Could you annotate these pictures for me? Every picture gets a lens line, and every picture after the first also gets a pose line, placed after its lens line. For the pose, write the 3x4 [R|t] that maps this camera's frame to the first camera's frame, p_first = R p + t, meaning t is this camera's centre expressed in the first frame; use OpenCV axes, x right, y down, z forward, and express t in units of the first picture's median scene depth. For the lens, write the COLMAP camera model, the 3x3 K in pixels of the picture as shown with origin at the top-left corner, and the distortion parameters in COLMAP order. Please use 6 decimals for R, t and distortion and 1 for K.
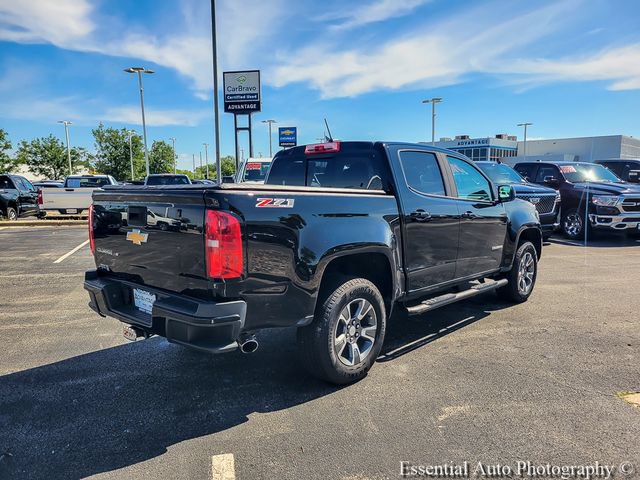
lens RADIAL K [[484.2, 0, 325.3], [0, 484.2, 239.7], [0, 0, 1]] dist [0.032898, -0.003452]
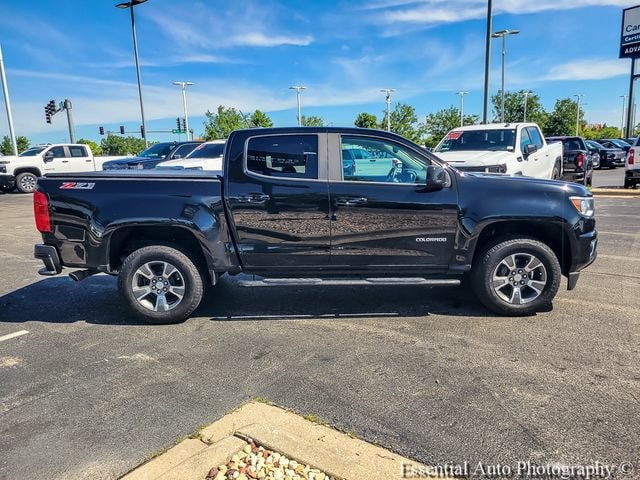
lens RADIAL K [[484.2, 0, 325.3], [0, 484.2, 239.7], [0, 0, 1]] dist [0.032898, -0.003452]
pose [[0.664529, 0.112016, -0.738819, 0.120284], [-0.055144, 0.993356, 0.101008, -0.008178], [0.745225, -0.026381, 0.666291, 0.043812]]
